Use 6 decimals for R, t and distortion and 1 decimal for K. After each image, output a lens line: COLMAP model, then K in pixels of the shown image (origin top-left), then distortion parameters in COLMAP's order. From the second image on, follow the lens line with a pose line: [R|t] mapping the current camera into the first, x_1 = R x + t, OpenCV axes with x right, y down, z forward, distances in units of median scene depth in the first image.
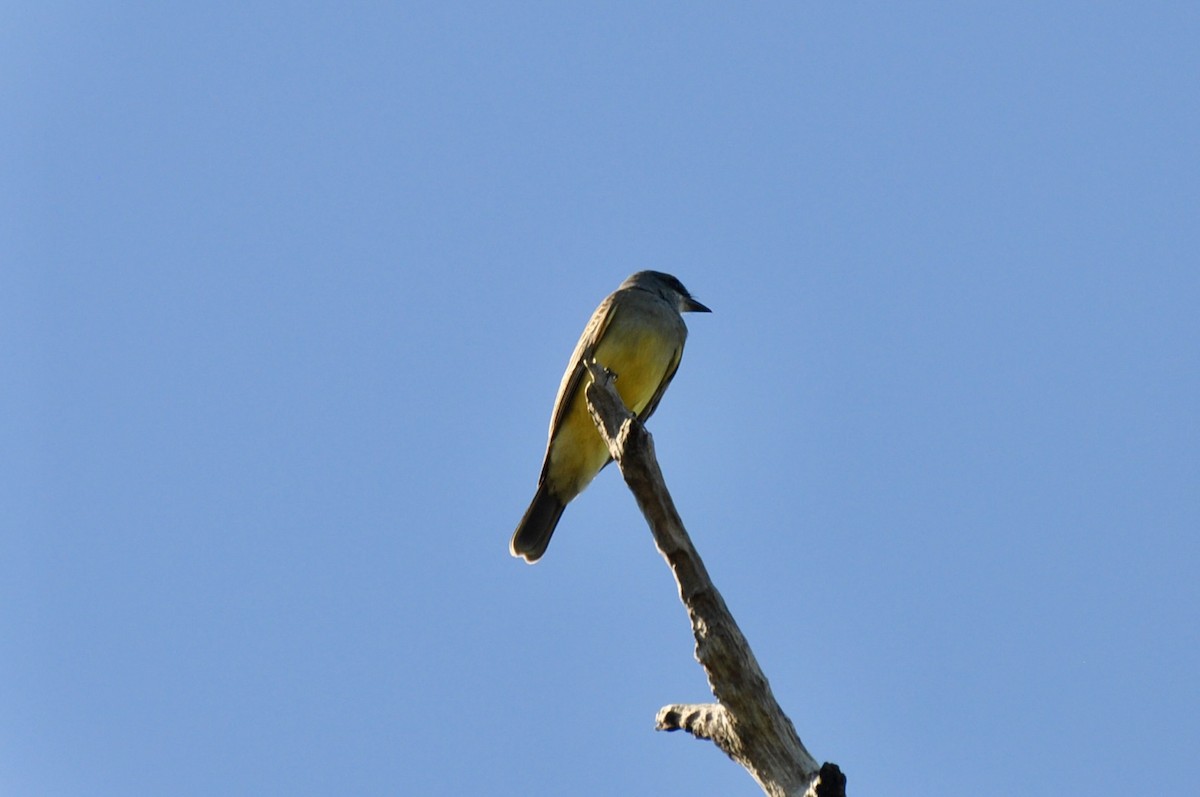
lens RADIAL K [[7235.7, 0, 599.9], [0, 7235.7, 398.5], [0, 0, 1]] dist [0.368979, 0.000000]
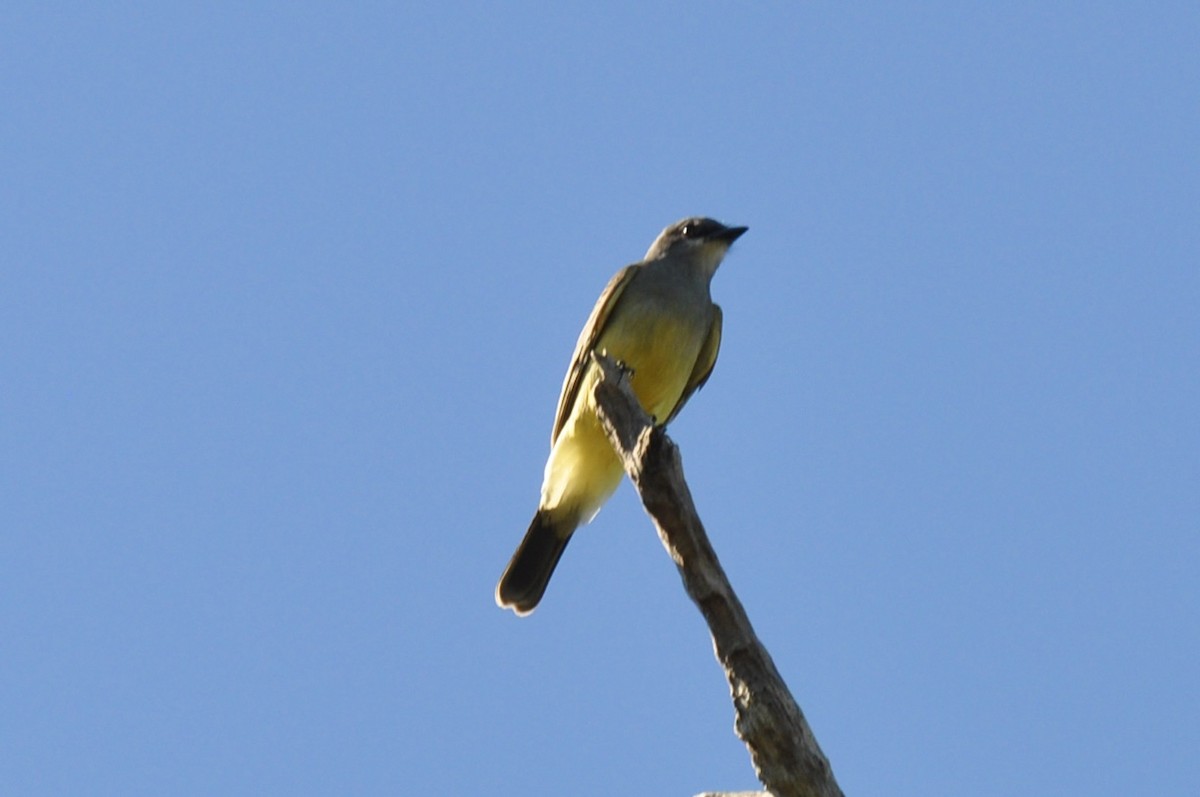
lens RADIAL K [[7235.7, 0, 600.2], [0, 7235.7, 398.4], [0, 0, 1]] dist [0.368979, 0.000000]
pose [[0.999987, -0.004743, -0.001970, 0.000314], [0.004743, 0.999989, 0.000416, -0.000587], [0.001968, -0.000426, 0.999998, 0.219526]]
